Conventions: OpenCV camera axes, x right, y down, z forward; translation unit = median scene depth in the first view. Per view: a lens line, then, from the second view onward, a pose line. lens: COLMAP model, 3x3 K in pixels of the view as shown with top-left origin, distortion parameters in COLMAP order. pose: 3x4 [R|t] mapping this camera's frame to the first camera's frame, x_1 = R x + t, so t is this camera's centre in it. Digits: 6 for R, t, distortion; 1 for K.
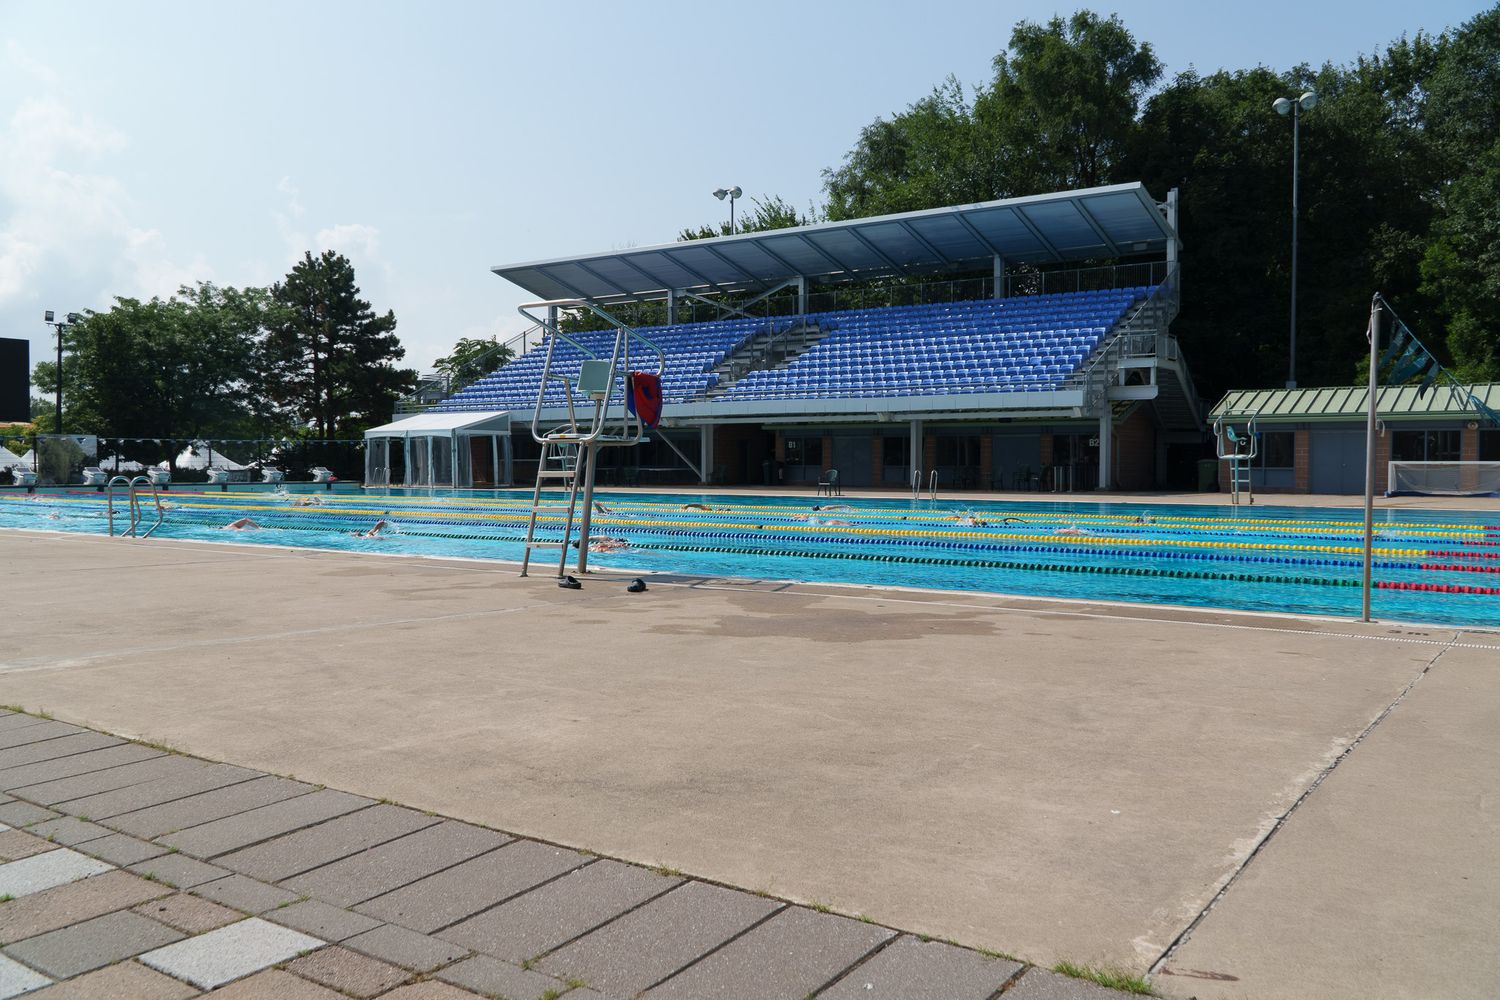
lens RADIAL K [[1194.2, 0, 729.8], [0, 1194.2, 501.3], [0, 0, 1]] dist [-0.006940, -0.002261]
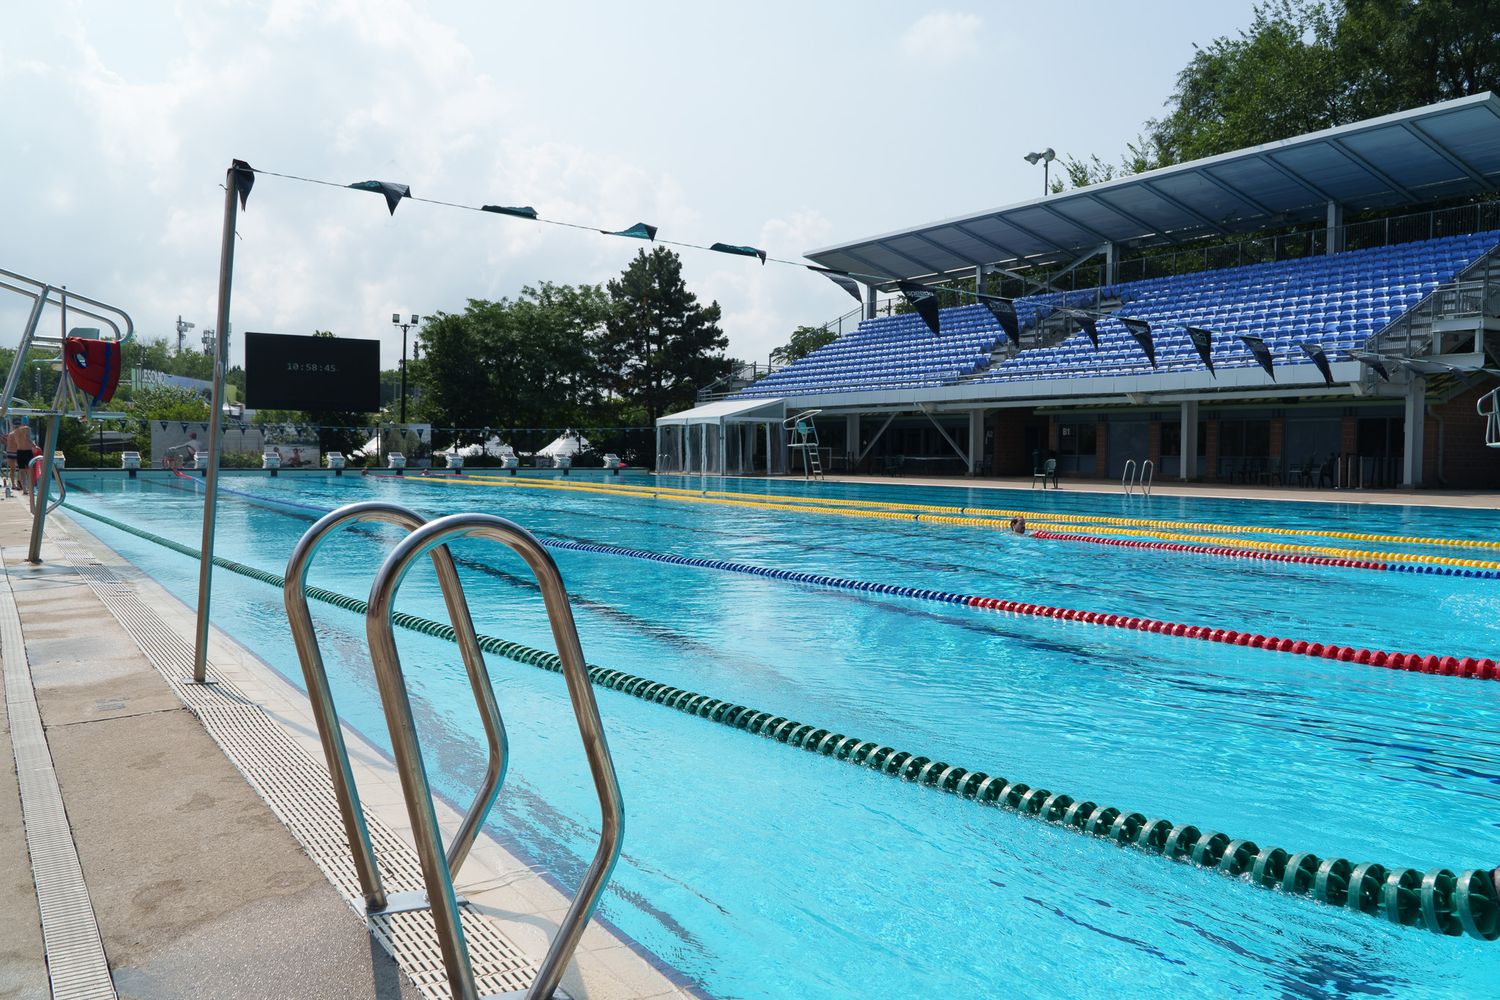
lens RADIAL K [[1169.3, 0, 754.3], [0, 1169.3, 525.9], [0, 0, 1]] dist [-0.001512, -0.008814]
pose [[0.929188, 0.027543, -0.368580, 0.141294], [-0.015909, 0.999276, 0.034569, -0.002635], [0.369265, -0.026258, 0.928953, 0.083884]]
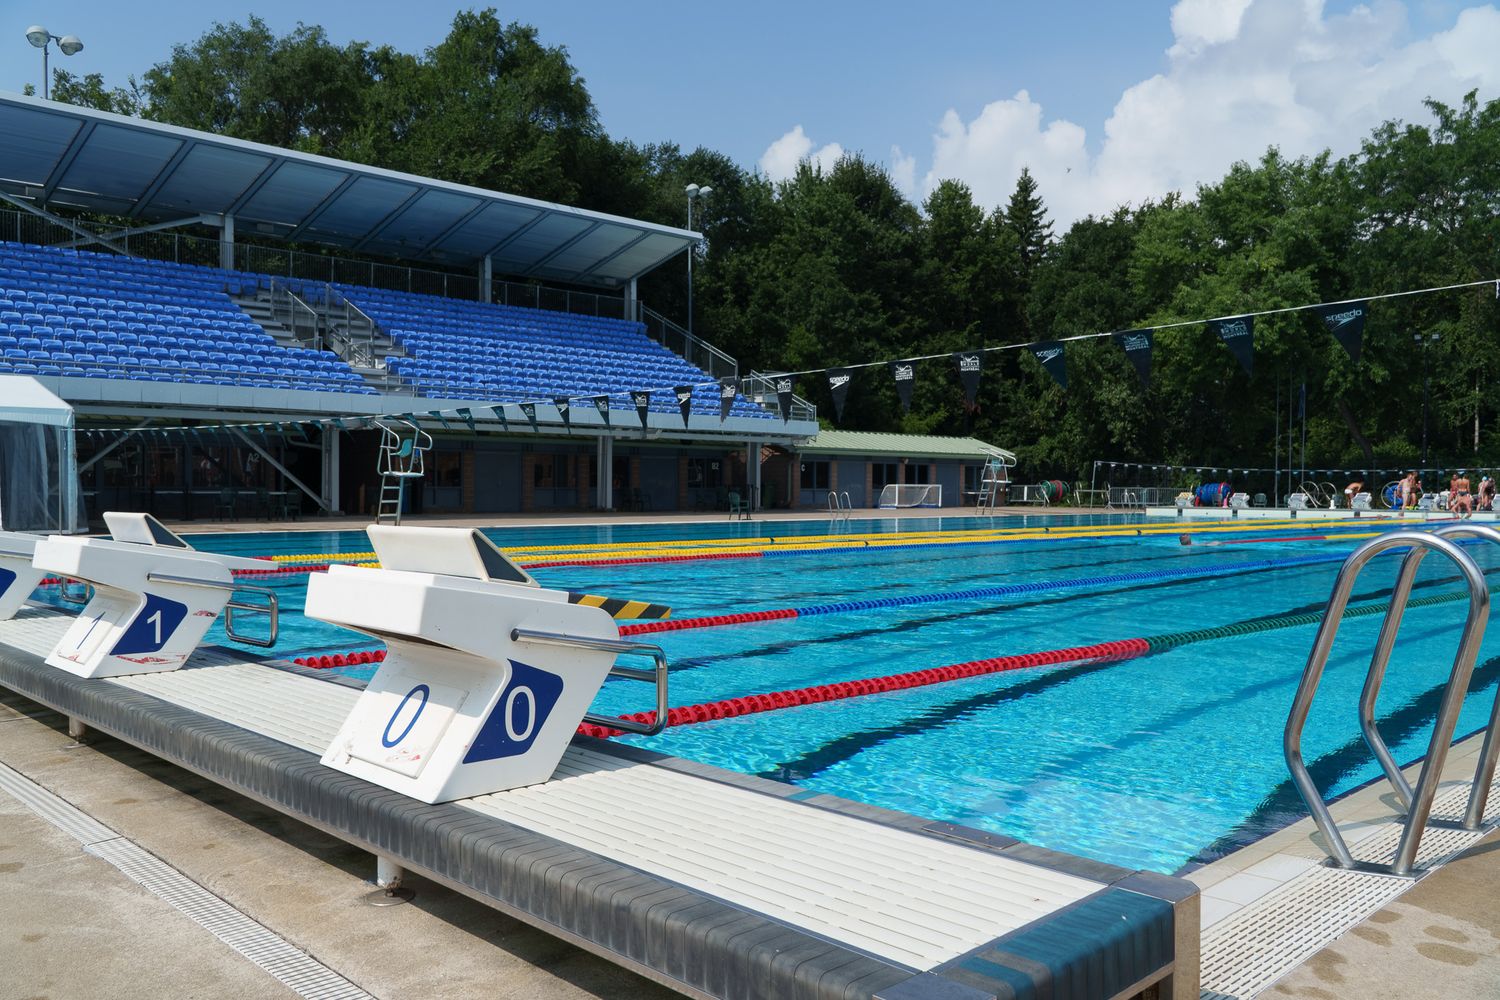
lens RADIAL K [[1194.2, 0, 729.8], [0, 1194.2, 501.3], [0, 0, 1]] dist [-0.006940, -0.002261]
pose [[0.189583, -0.014124, 0.981763, -0.577748], [0.024563, 0.999652, 0.009638, -0.019971], [-0.981557, 0.022288, 0.189864, 0.581435]]
